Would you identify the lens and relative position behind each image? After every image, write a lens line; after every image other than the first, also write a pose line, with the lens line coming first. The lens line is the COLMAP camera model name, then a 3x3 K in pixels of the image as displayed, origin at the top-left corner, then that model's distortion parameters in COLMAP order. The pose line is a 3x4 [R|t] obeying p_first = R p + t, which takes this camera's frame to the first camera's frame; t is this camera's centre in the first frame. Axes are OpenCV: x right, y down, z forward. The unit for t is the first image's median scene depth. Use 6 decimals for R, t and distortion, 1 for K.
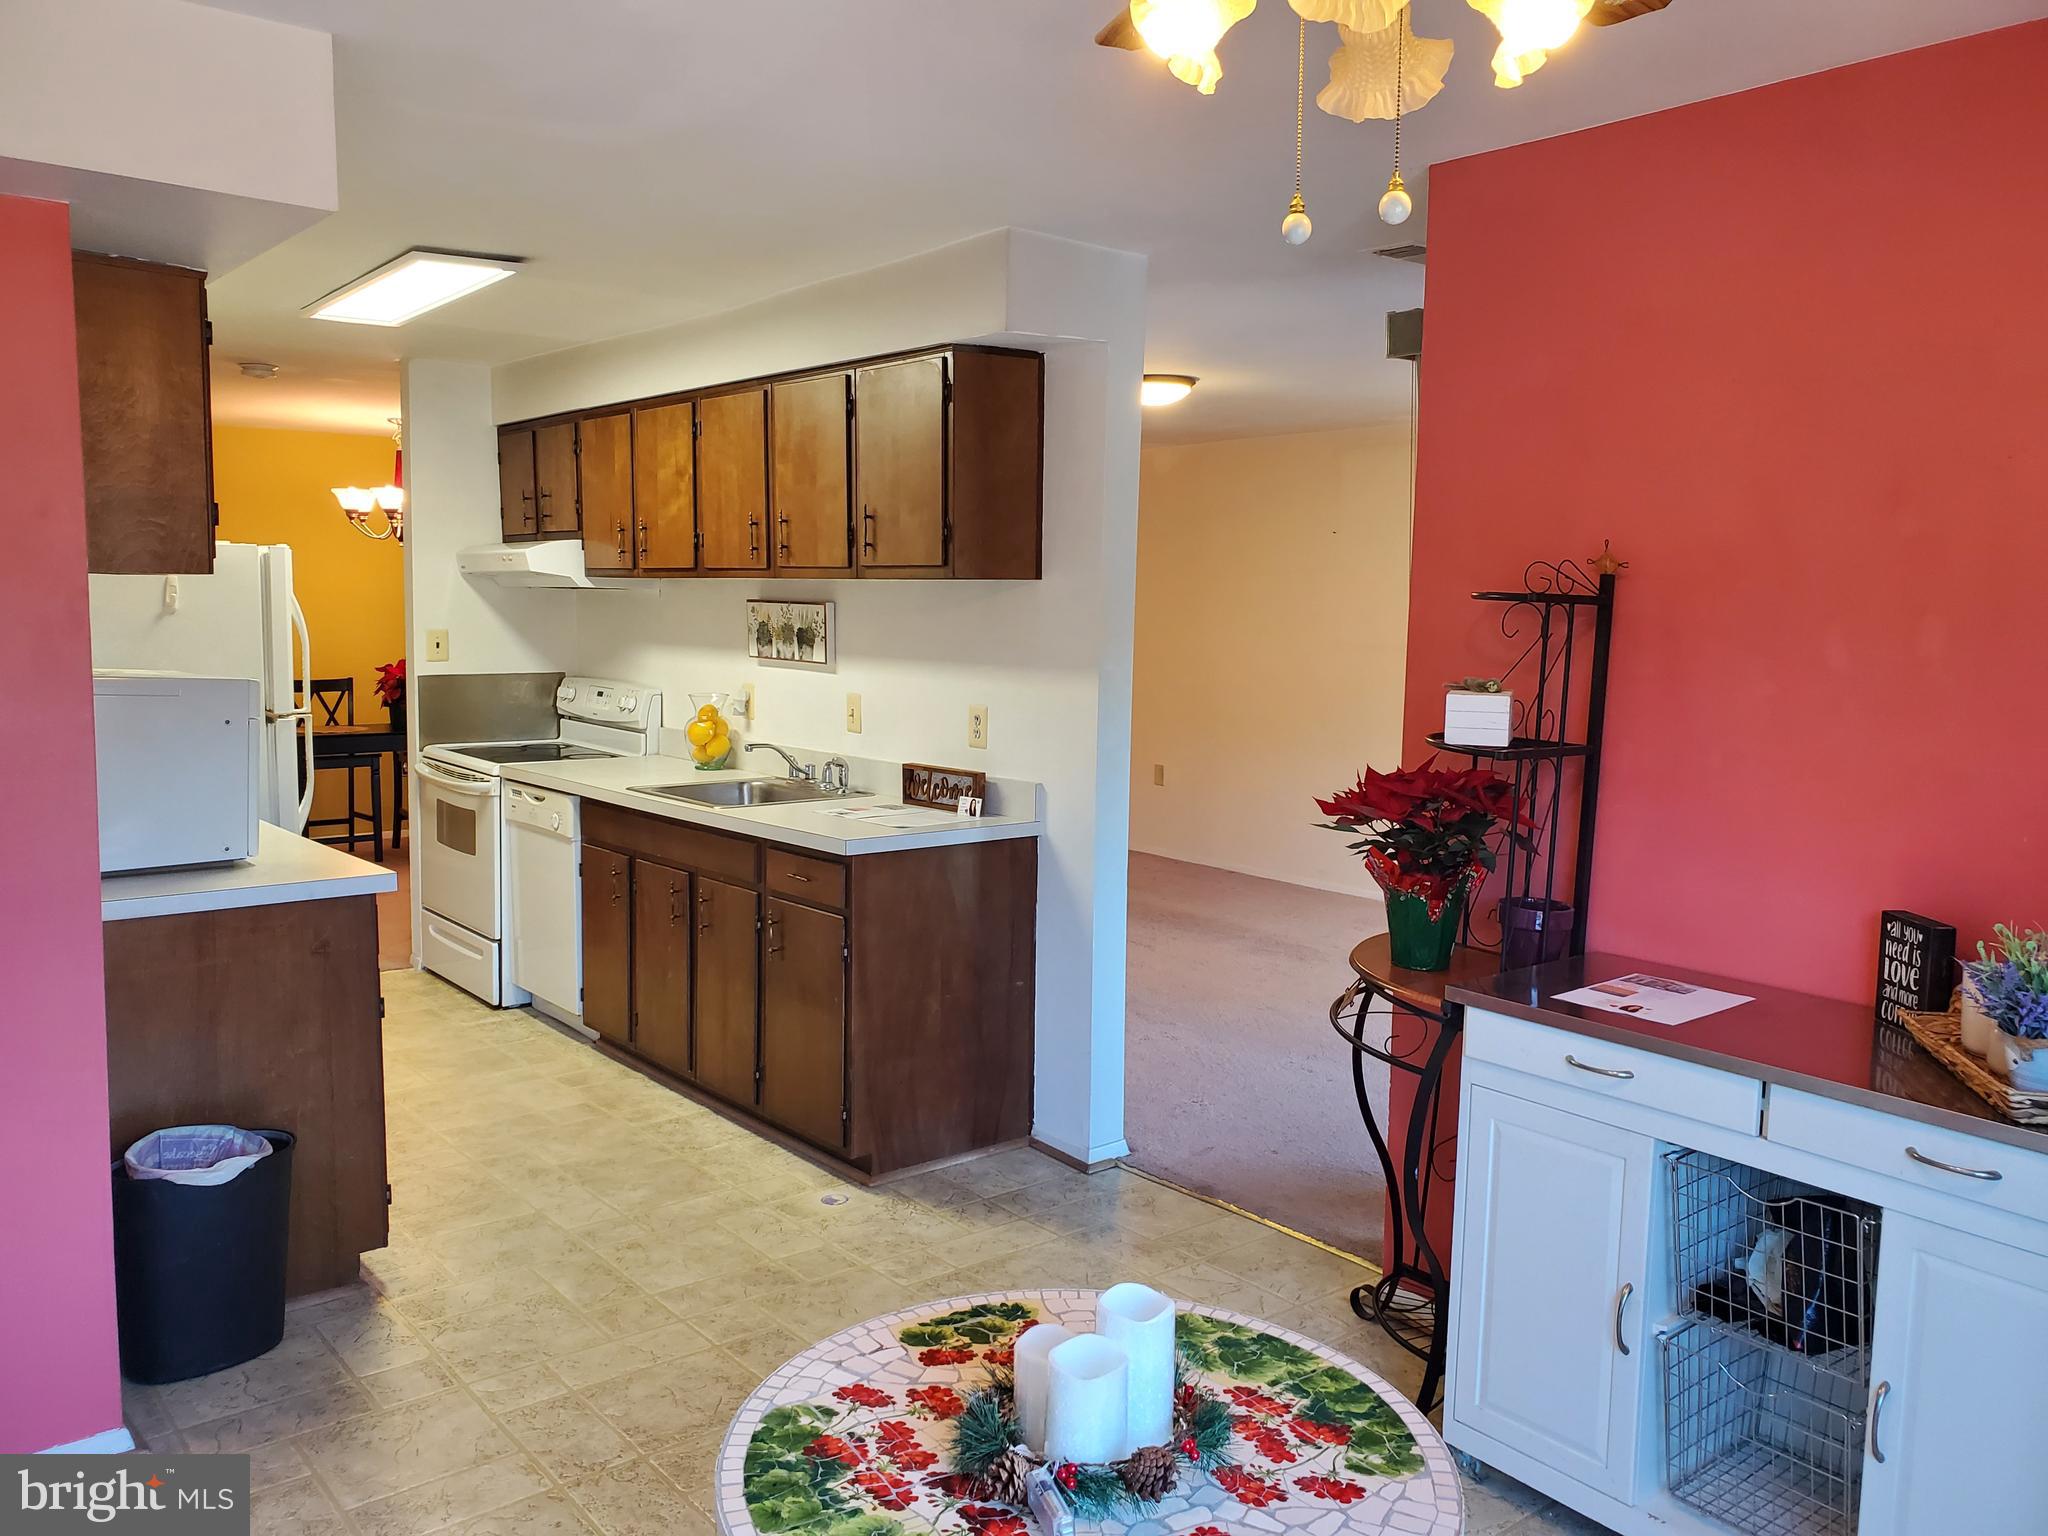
lens RADIAL K [[1590.9, 0, 1051.5], [0, 1590.9, 765.3], [0, 0, 1]] dist [0.097924, -0.256199]
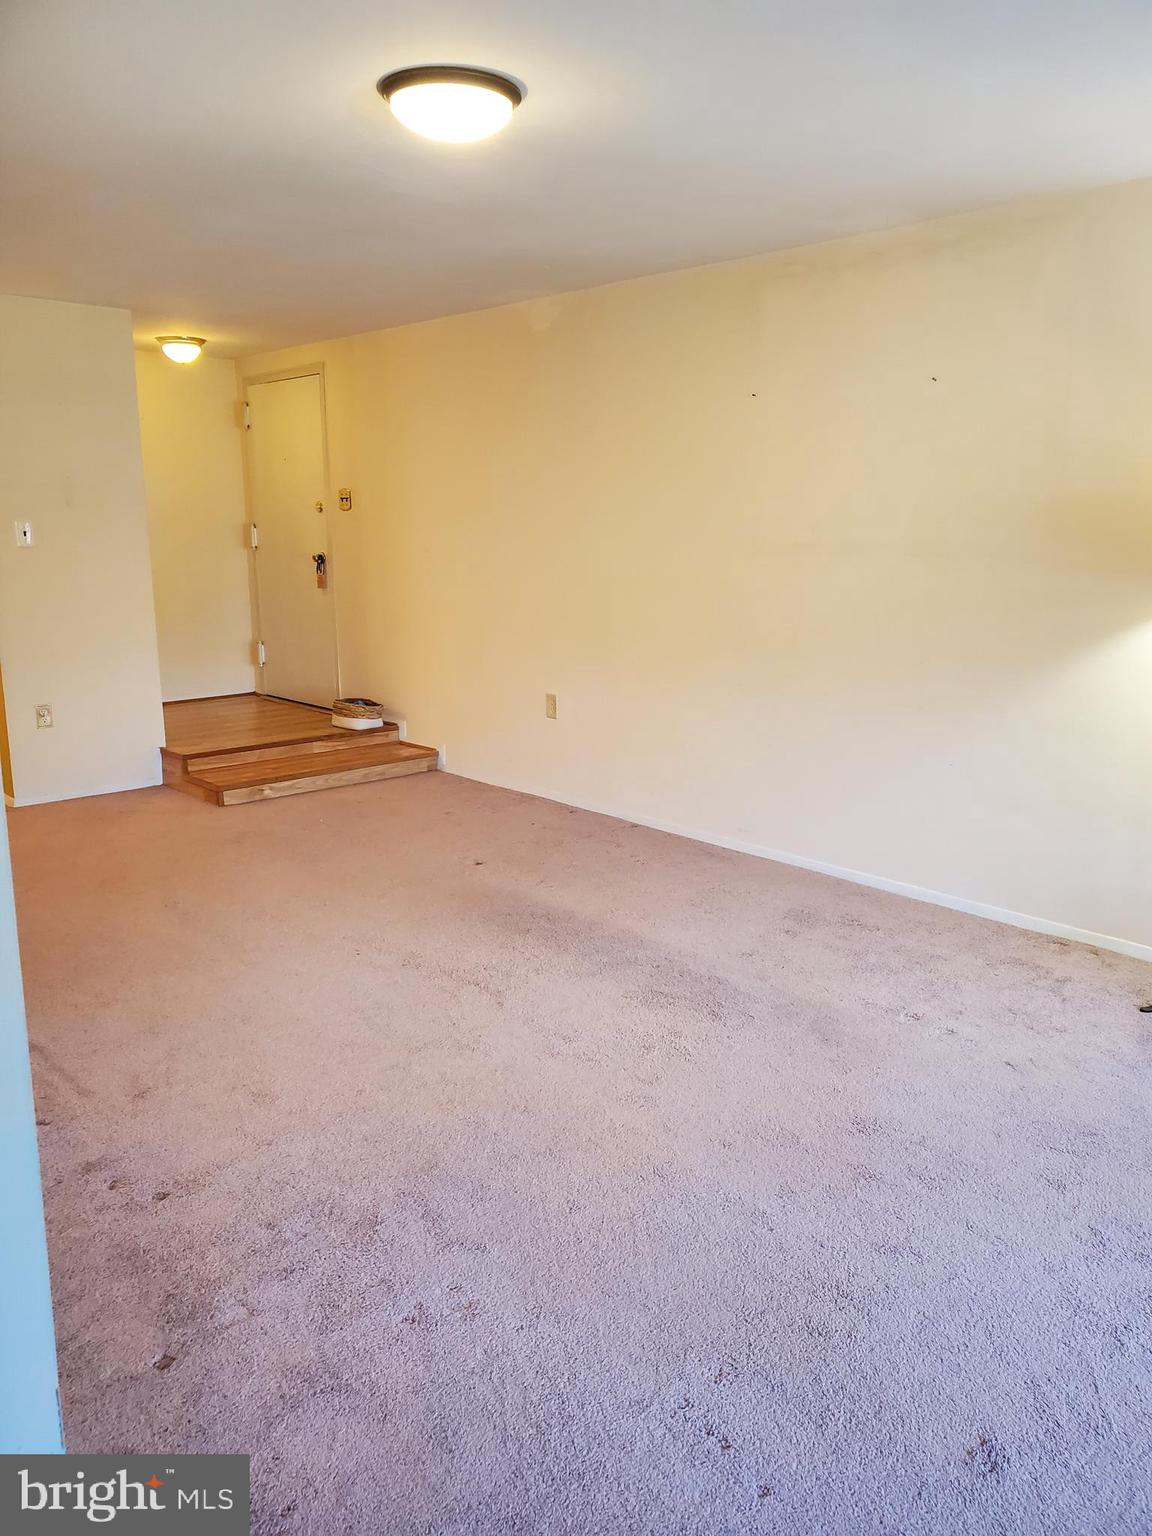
lens RADIAL K [[1193.1, 0, 576.0], [0, 1193.1, 774.8], [0, 0, 1]] dist [0.097924, -0.256199]
pose [[0.999113, -0.024469, 0.034273, 0.079664], [0.020473, 0.993447, 0.112443, -0.039941], [-0.036800, -0.111642, 0.993067, 0.484366]]
